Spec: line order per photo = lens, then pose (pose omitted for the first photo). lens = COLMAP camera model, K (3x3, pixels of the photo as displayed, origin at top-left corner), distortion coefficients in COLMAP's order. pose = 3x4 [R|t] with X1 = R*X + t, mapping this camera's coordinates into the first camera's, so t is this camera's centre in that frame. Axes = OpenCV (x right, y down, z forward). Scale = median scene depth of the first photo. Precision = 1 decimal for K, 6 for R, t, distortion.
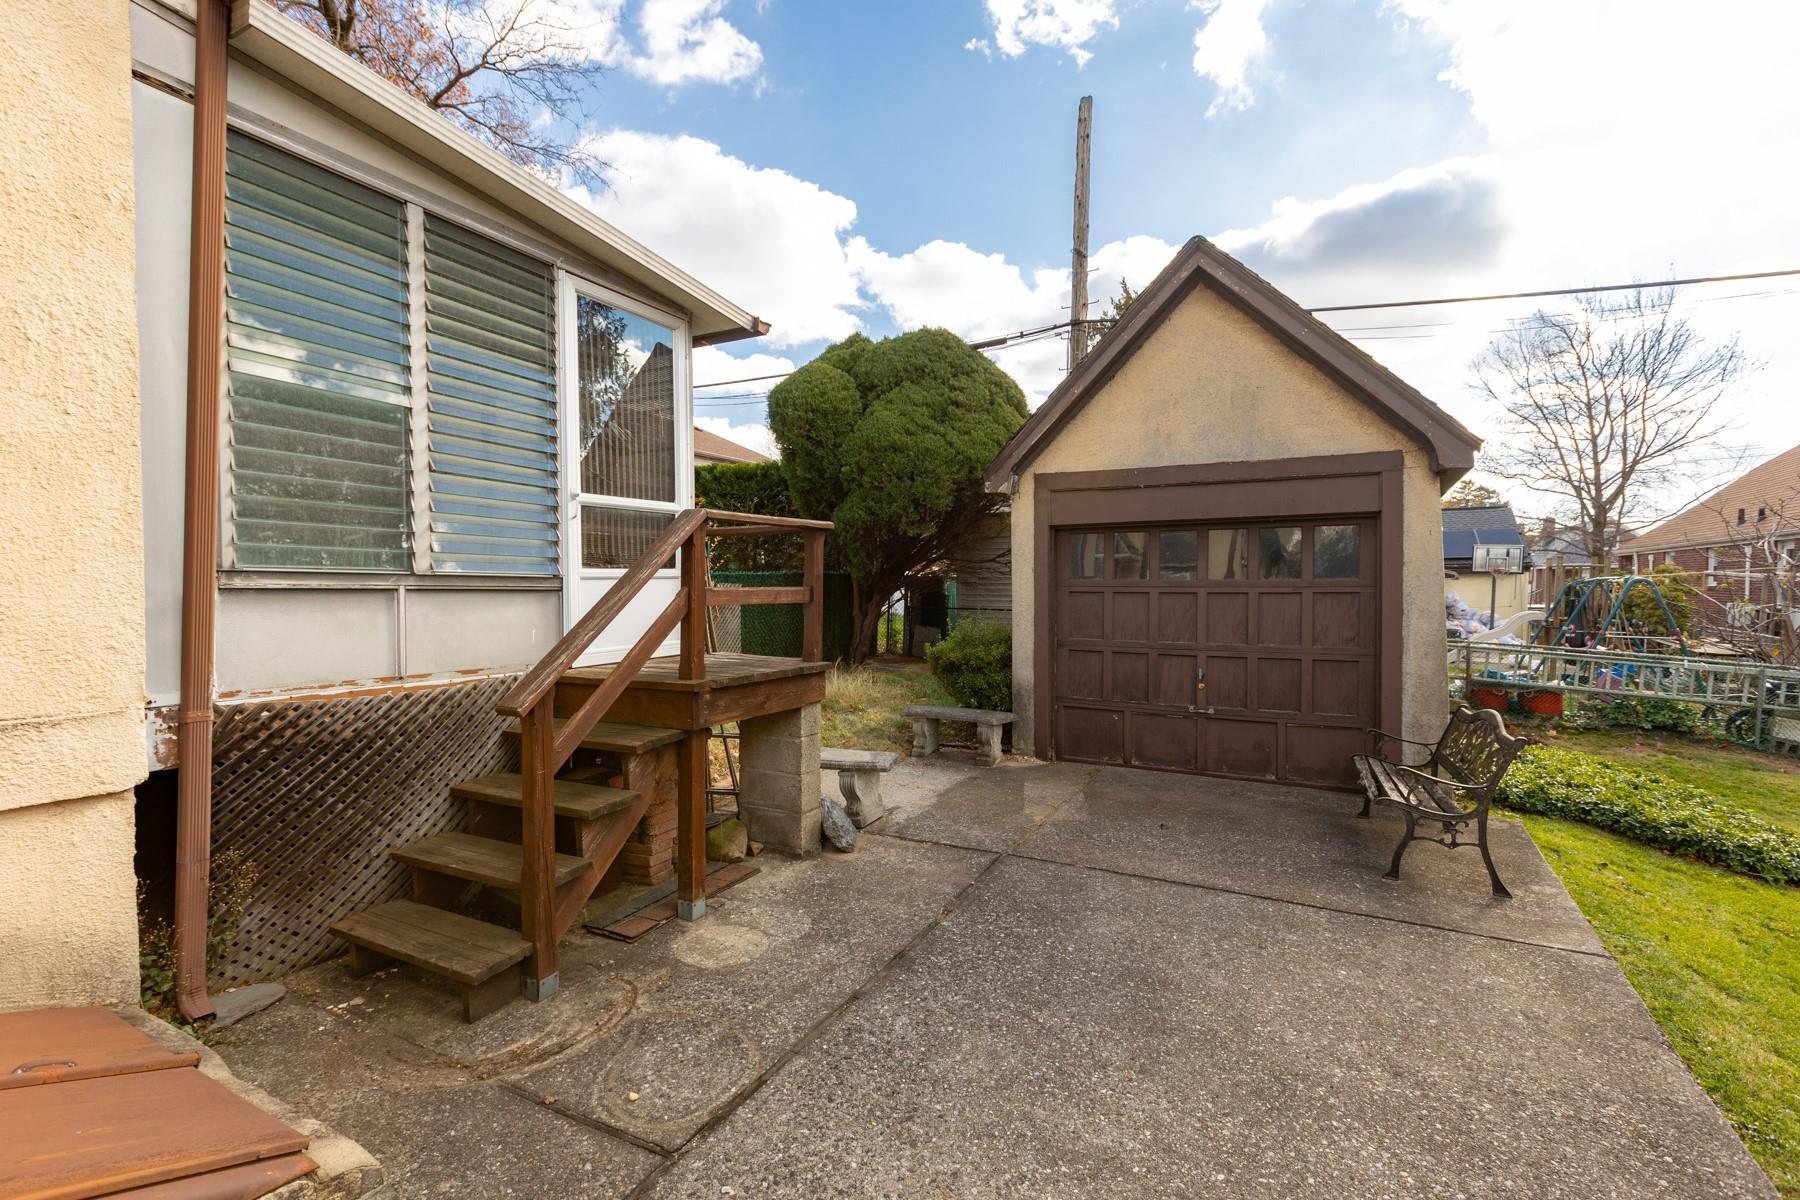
lens RADIAL K [[797.0, 0, 893.7], [0, 797.0, 599.3], [0, 0, 1]] dist [0.000790, 0.000169]
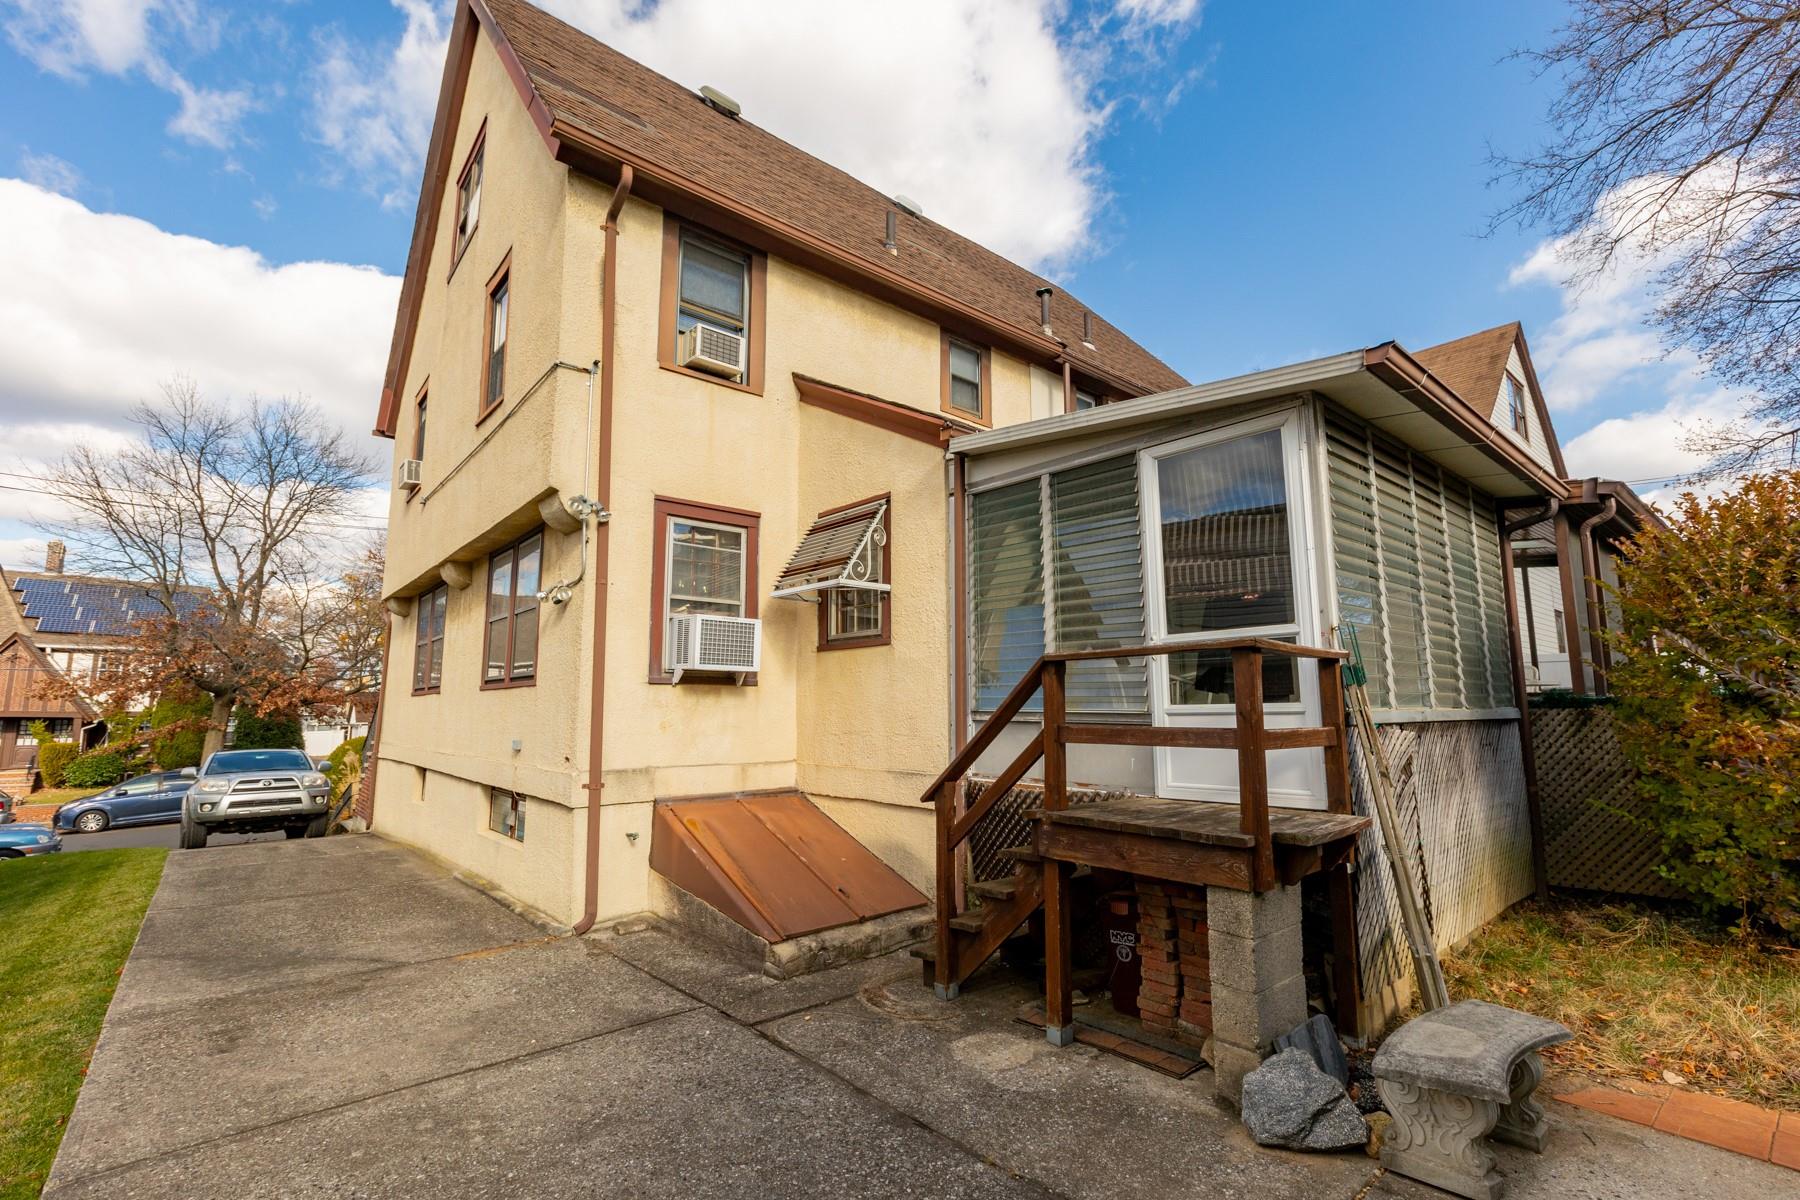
lens RADIAL K [[797.0, 0, 893.7], [0, 797.0, 599.3], [0, 0, 1]] dist [0.000790, 0.000169]
pose [[-0.361112, -0.123047, -0.924369, 0.788340], [-0.013452, 0.991841, -0.126773, -0.040366], [0.932425, -0.033344, -0.359821, 1.084310]]
